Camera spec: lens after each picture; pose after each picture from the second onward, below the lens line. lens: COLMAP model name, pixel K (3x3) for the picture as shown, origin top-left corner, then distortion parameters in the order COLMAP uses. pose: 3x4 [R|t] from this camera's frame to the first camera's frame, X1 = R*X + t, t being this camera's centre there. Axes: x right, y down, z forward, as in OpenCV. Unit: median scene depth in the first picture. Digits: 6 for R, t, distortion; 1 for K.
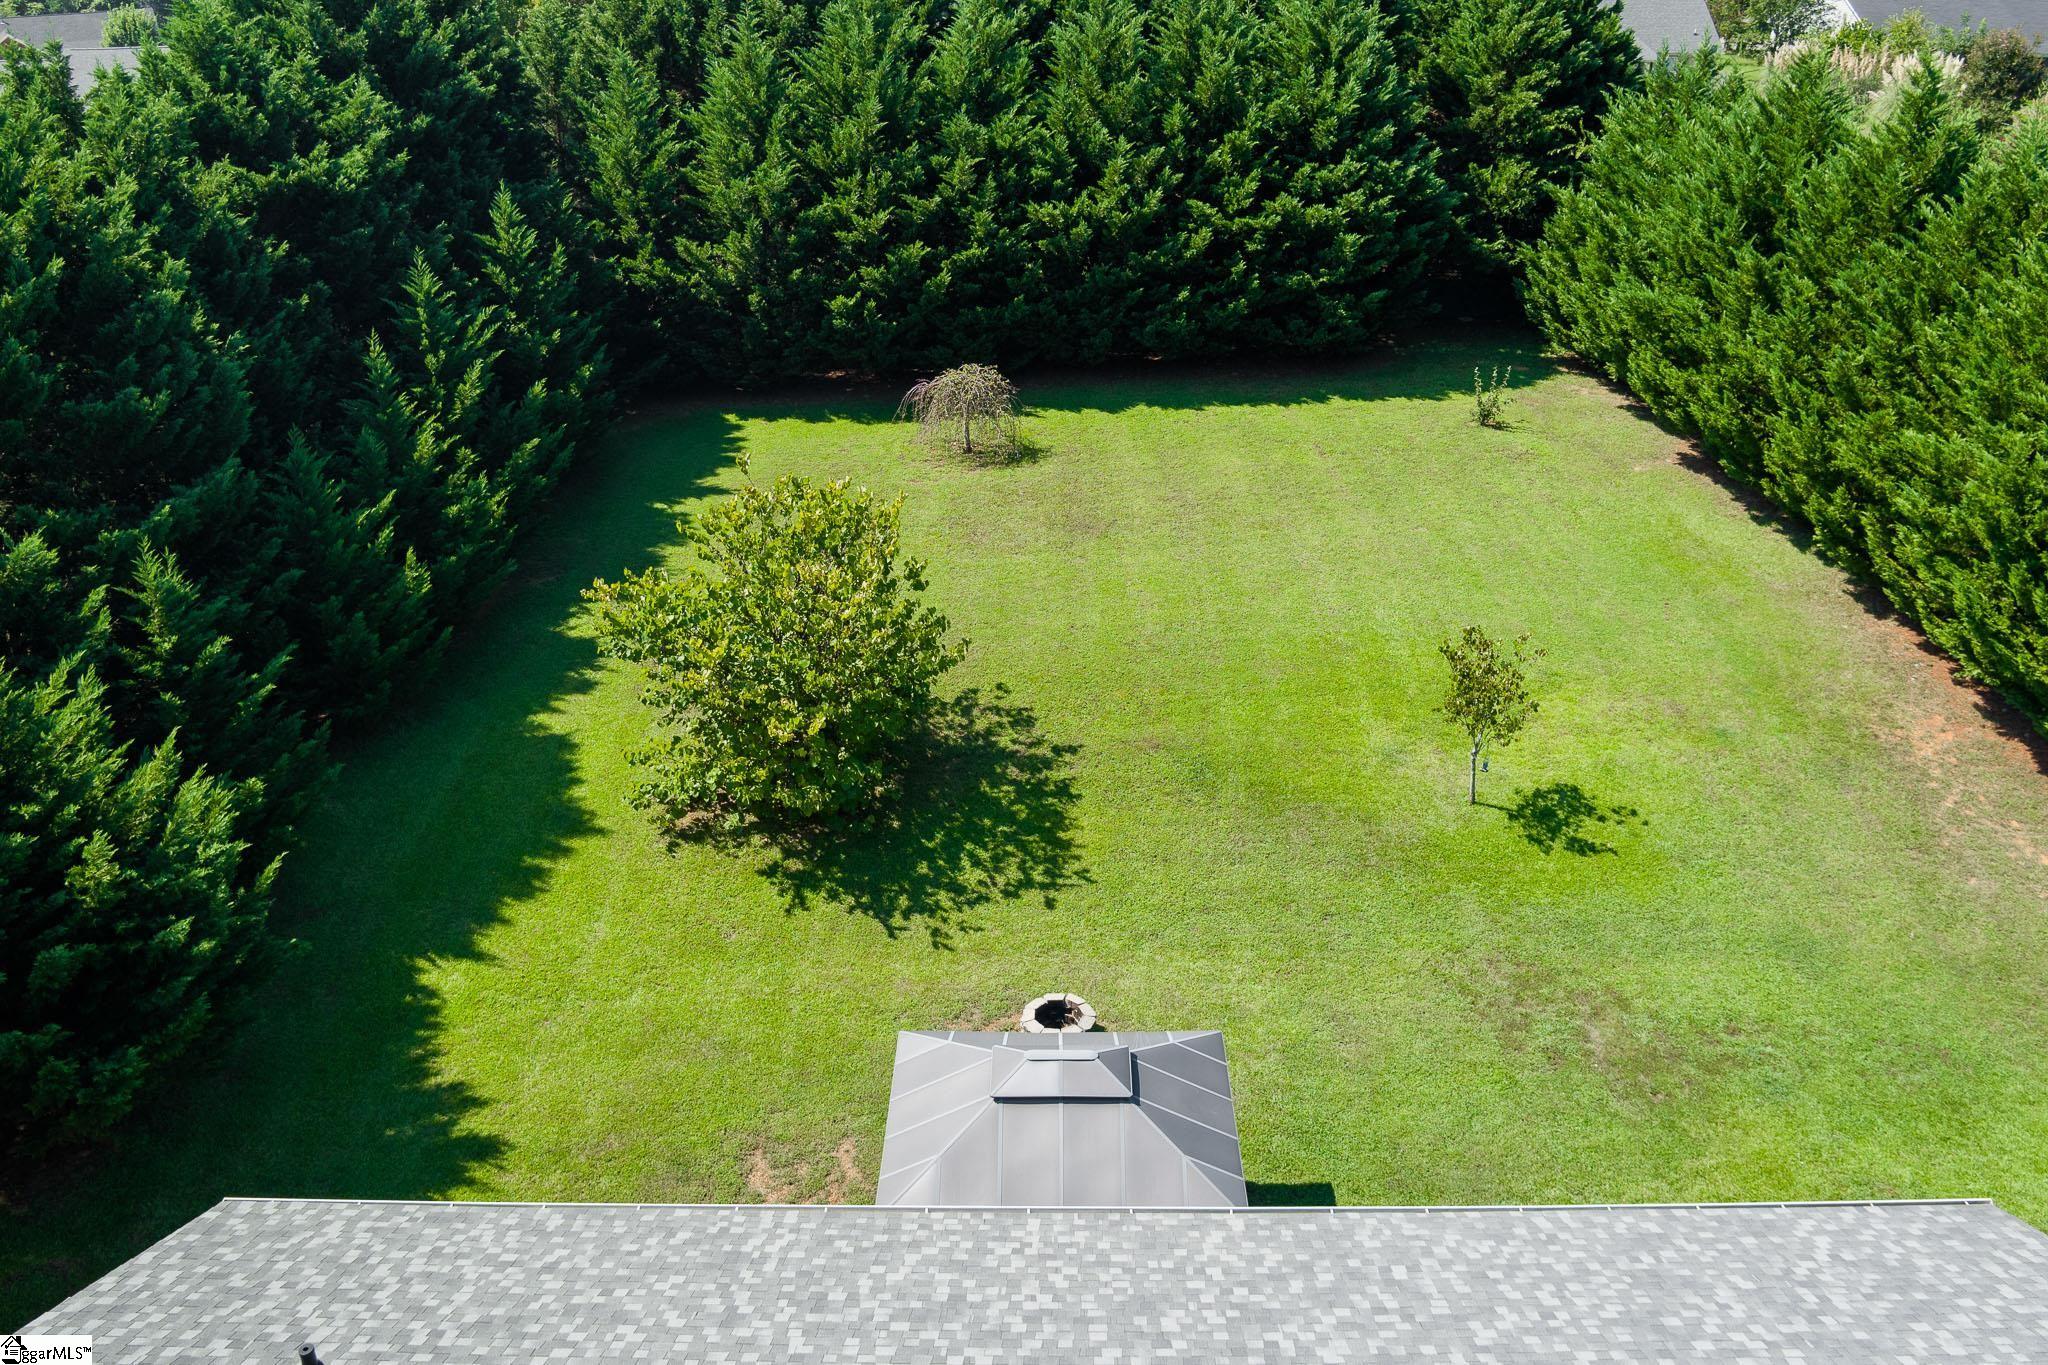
lens RADIAL K [[1642.8, 0, 1024.0], [0, 1642.8, 682.5], [0, 0, 1]] dist [-0.074067, 0.006499]
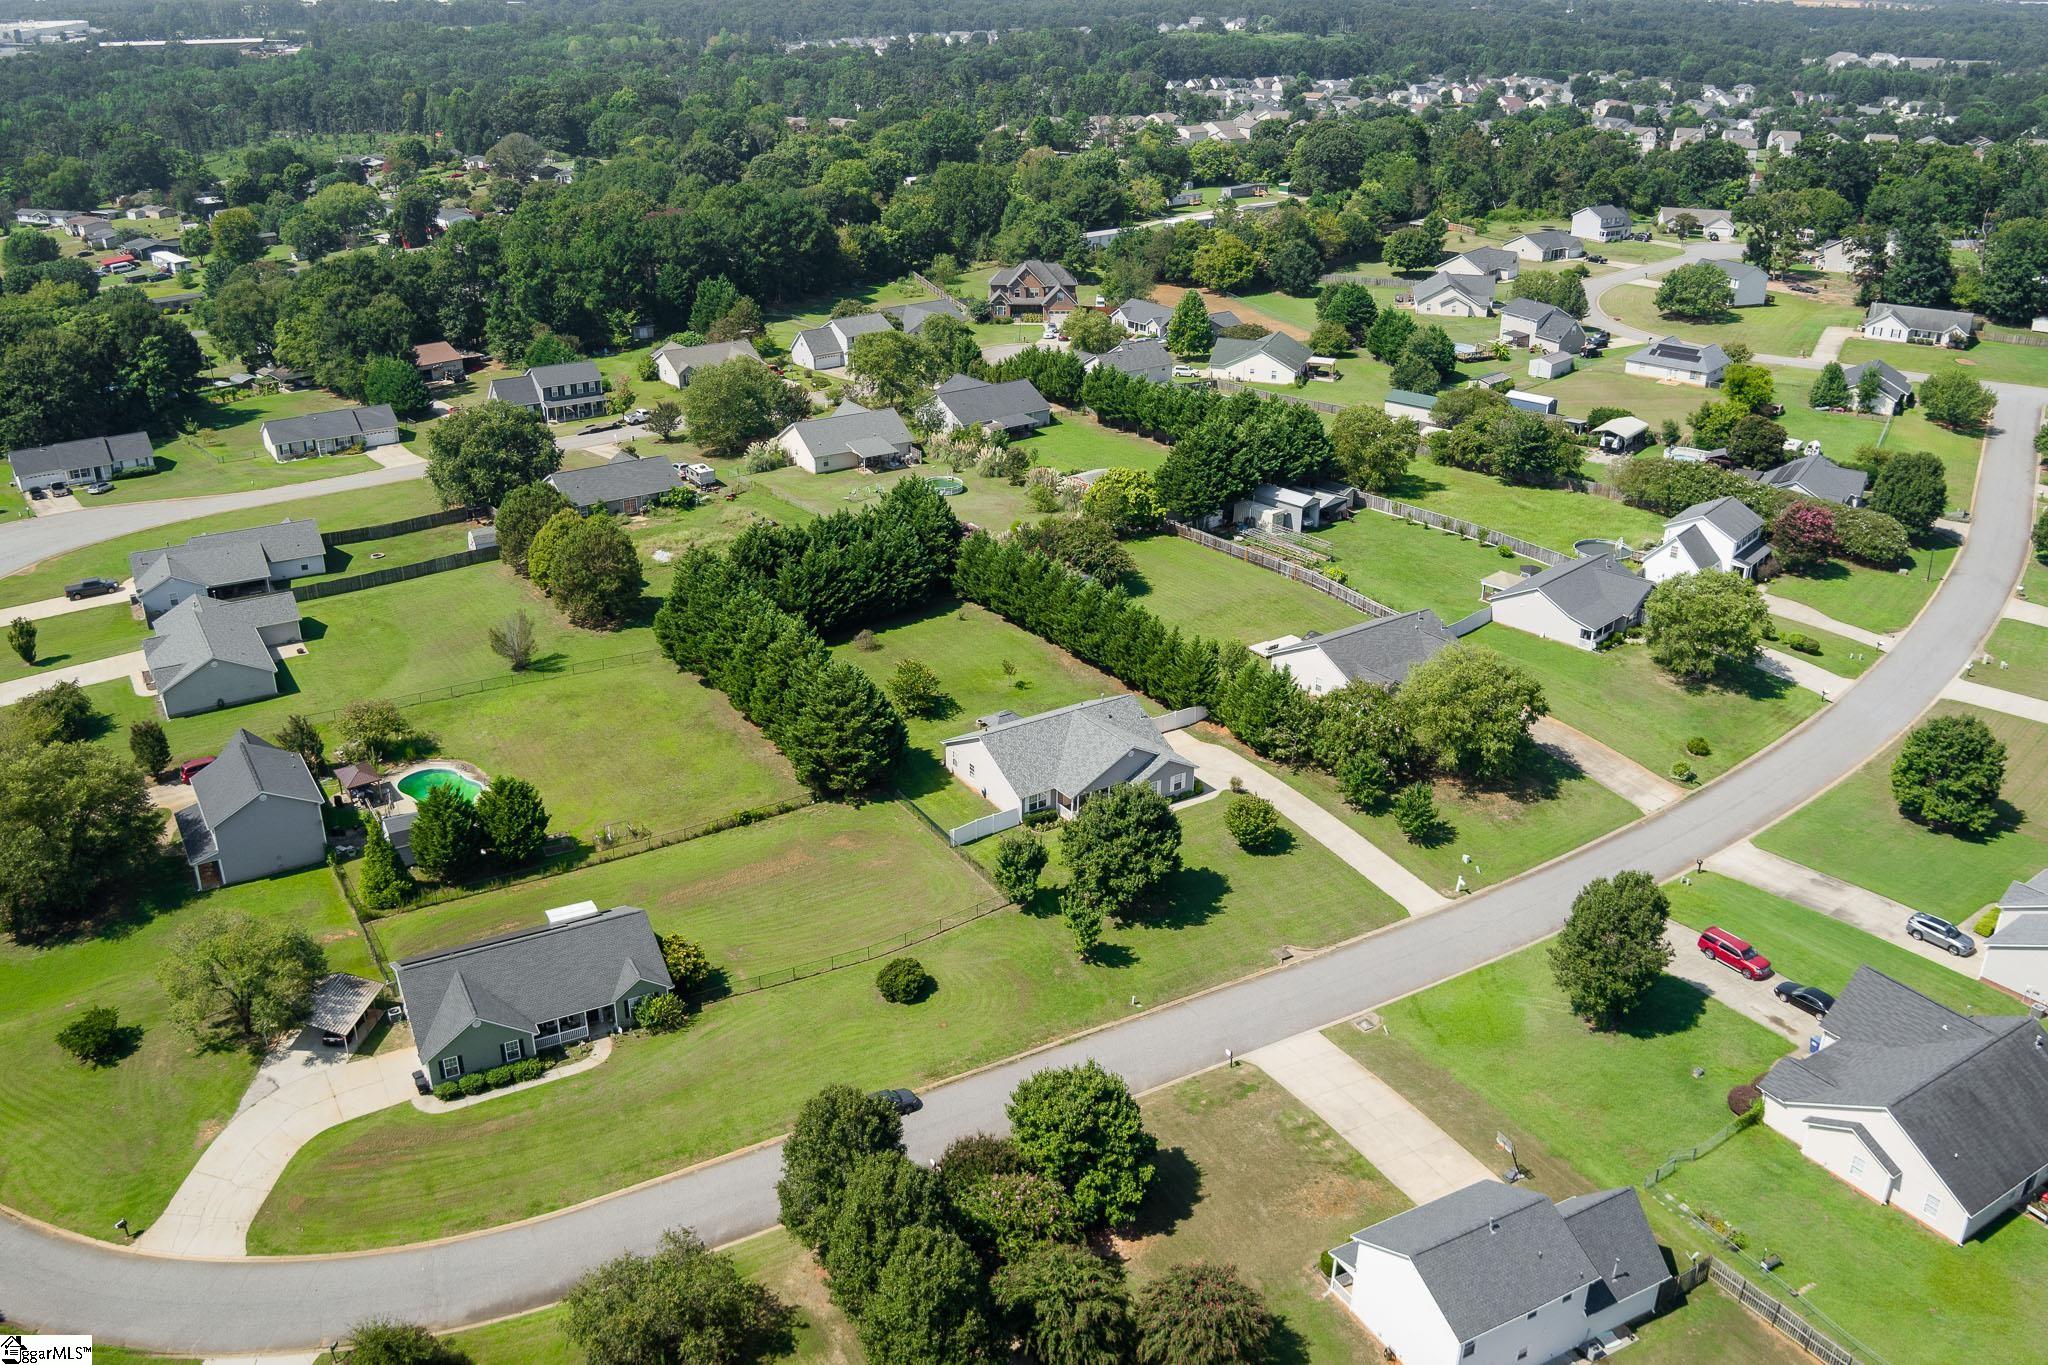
lens RADIAL K [[1642.8, 0, 1024.0], [0, 1642.8, 682.5], [0, 0, 1]] dist [-0.074067, 0.006499]
pose [[0.831291, -0.211048, 0.514211, -1.949168], [0.236577, 0.971477, 0.016265, -0.021497], [-0.502977, 0.108130, 0.857509, -2.975579]]
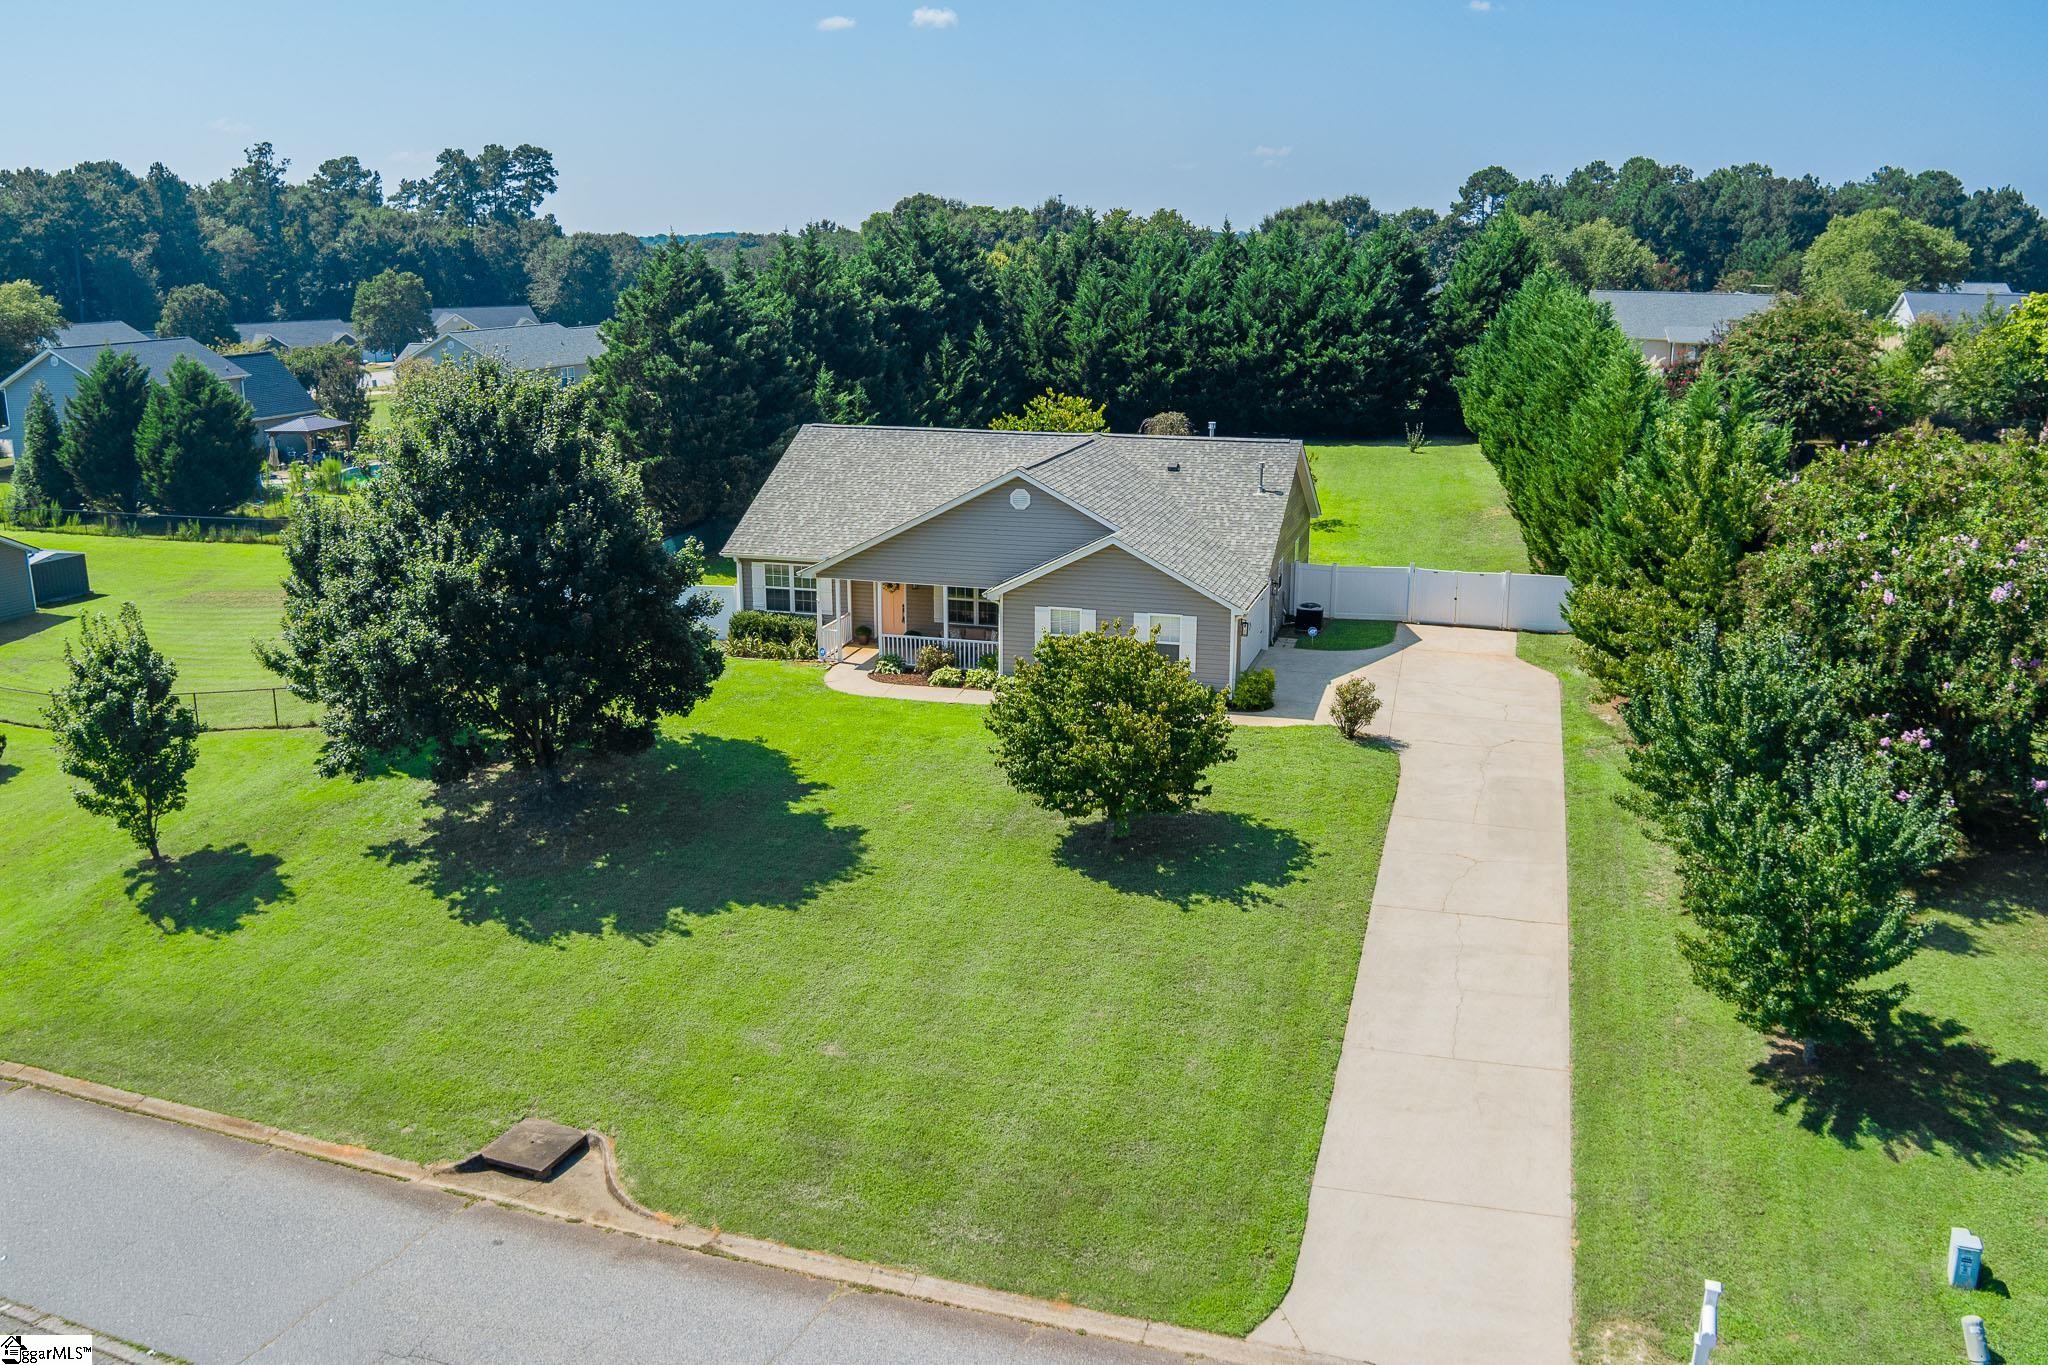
lens RADIAL K [[1642.8, 0, 1024.0], [0, 1642.8, 682.5], [0, 0, 1]] dist [-0.074067, 0.006499]
pose [[0.961363, 0.079561, -0.263536, 0.374105], [-0.131613, 0.973663, -0.186169, 0.582159], [0.241784, 0.213661, 0.946514, -1.035053]]
